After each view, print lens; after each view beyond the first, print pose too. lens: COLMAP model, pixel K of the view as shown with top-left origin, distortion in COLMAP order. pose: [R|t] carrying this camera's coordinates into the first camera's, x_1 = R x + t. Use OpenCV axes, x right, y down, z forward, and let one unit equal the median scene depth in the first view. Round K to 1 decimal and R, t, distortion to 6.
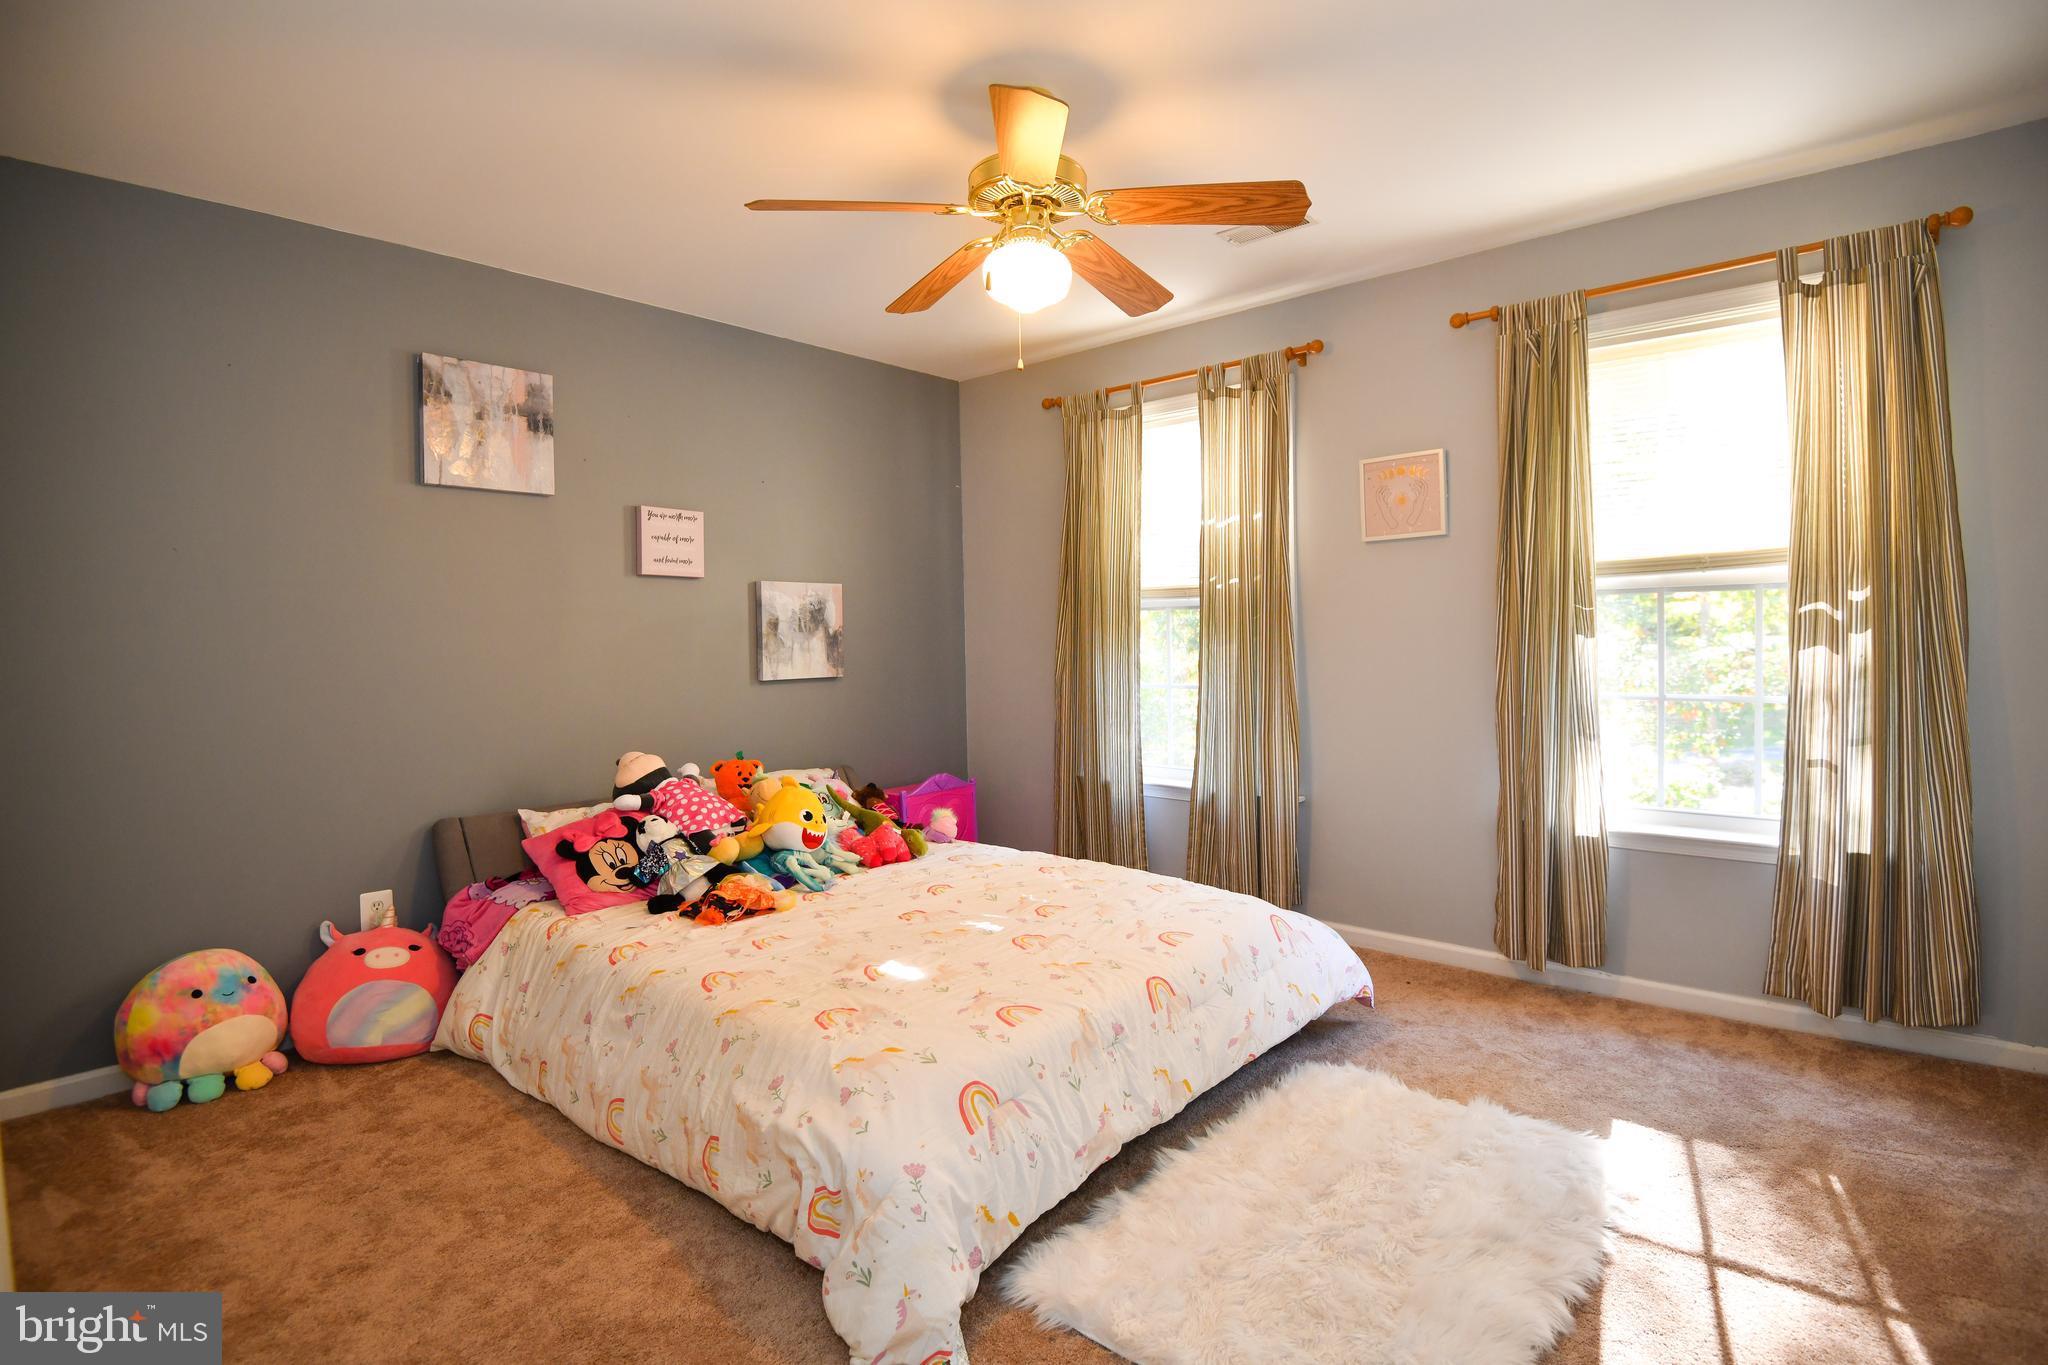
lens RADIAL K [[991.9, 0, 1033.0], [0, 991.9, 668.8], [0, 0, 1]] dist [-0.017460, -0.000281]
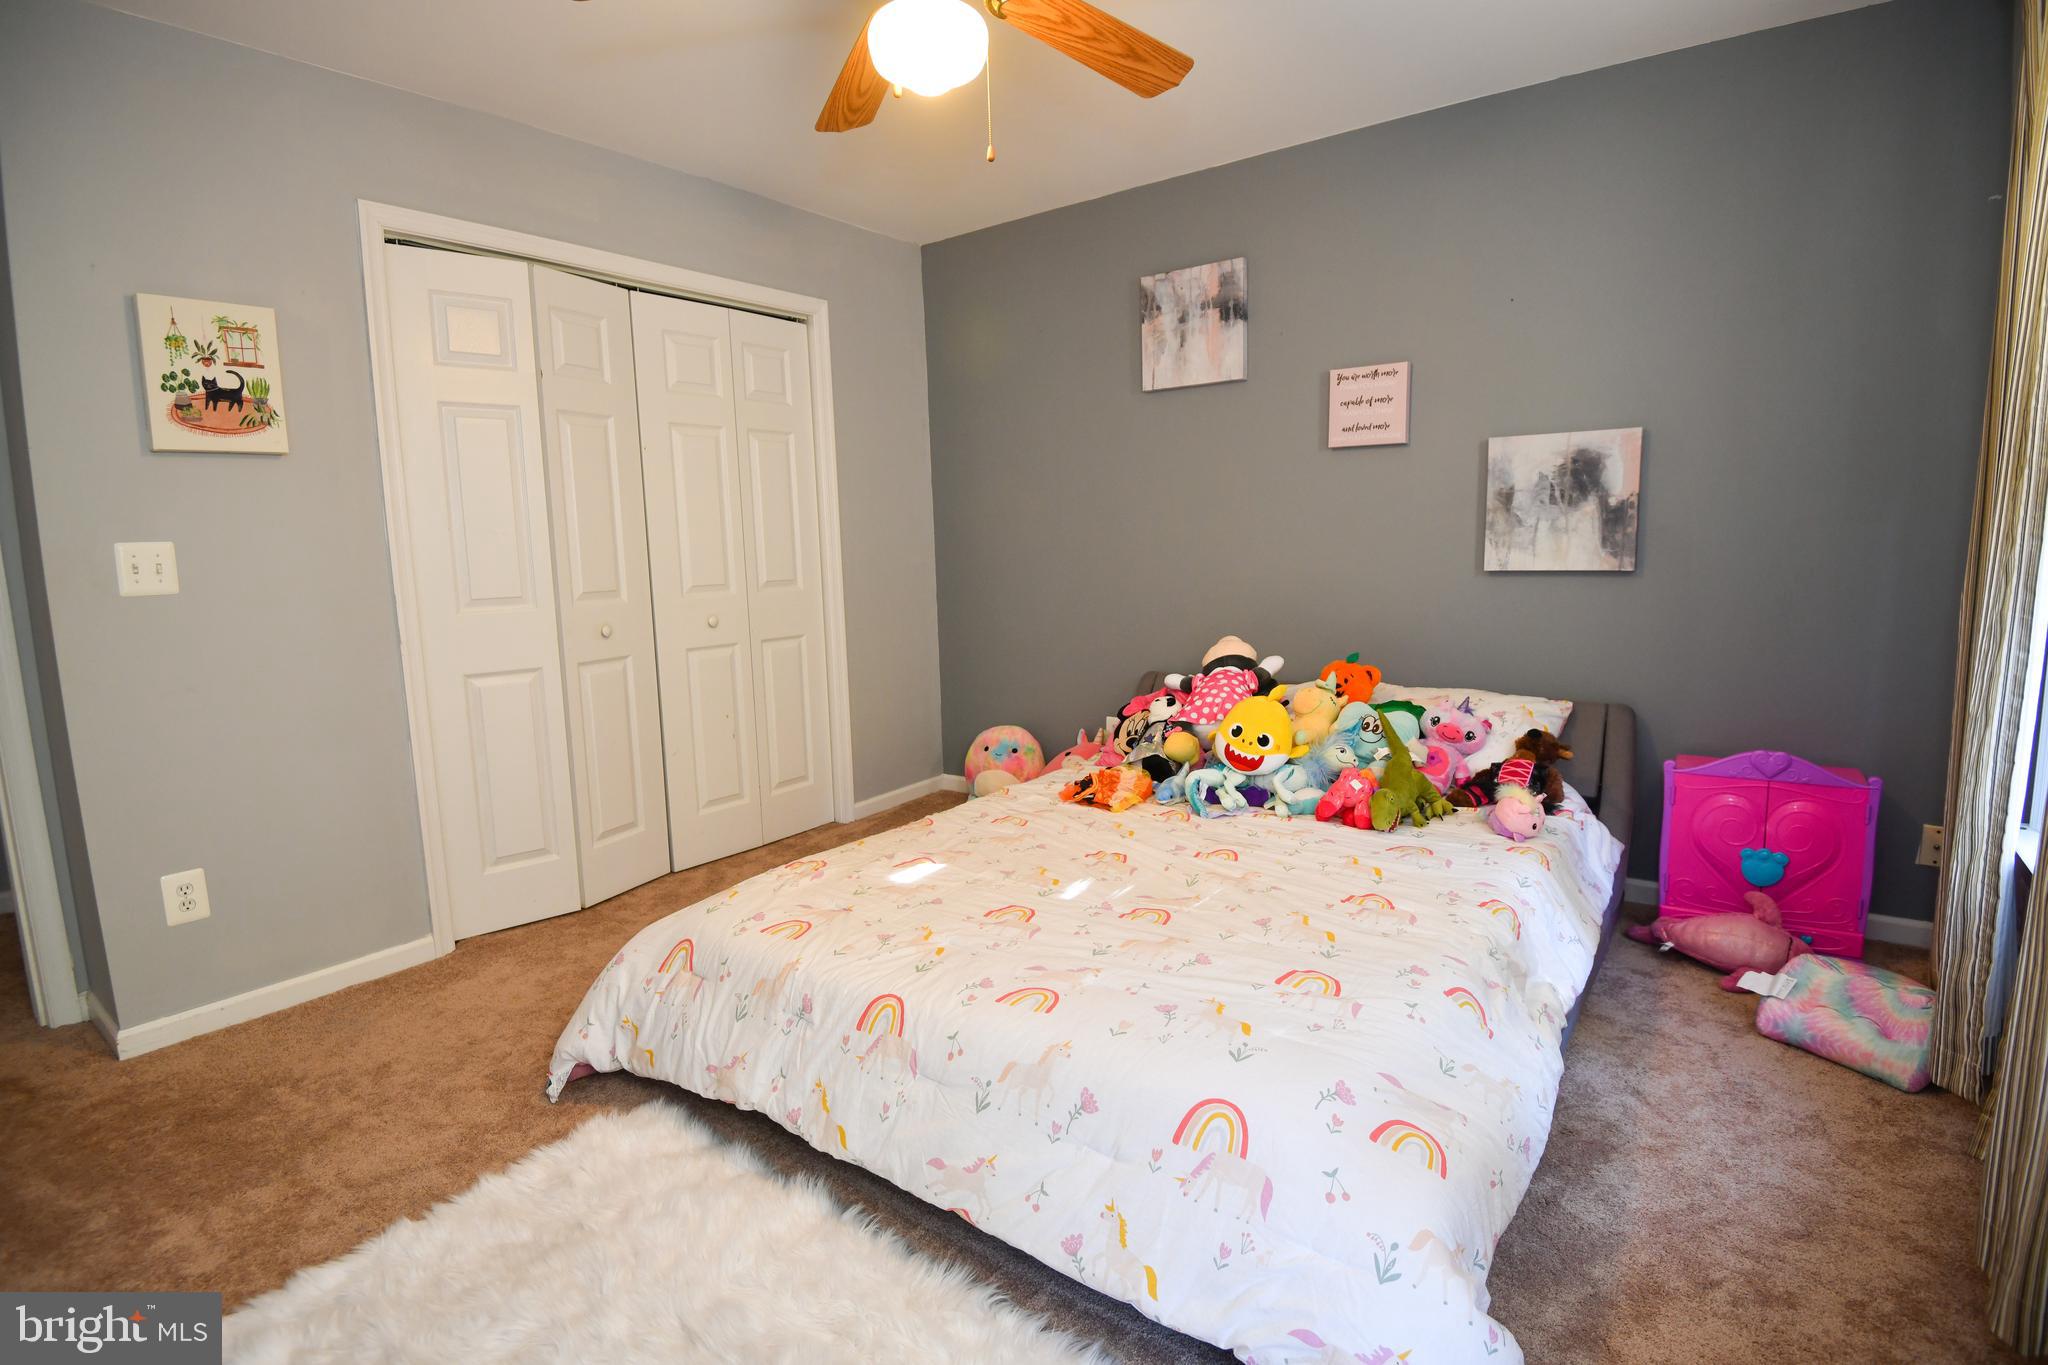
lens RADIAL K [[991.9, 0, 1033.5], [0, 991.9, 670.7], [0, 0, 1]] dist [-0.017460, -0.000281]
pose [[0.079874, 0.146334, -0.986005, 0.558401], [-0.005721, 0.989217, 0.146347, -0.025916], [0.996789, -0.006049, 0.079850, 0.708795]]
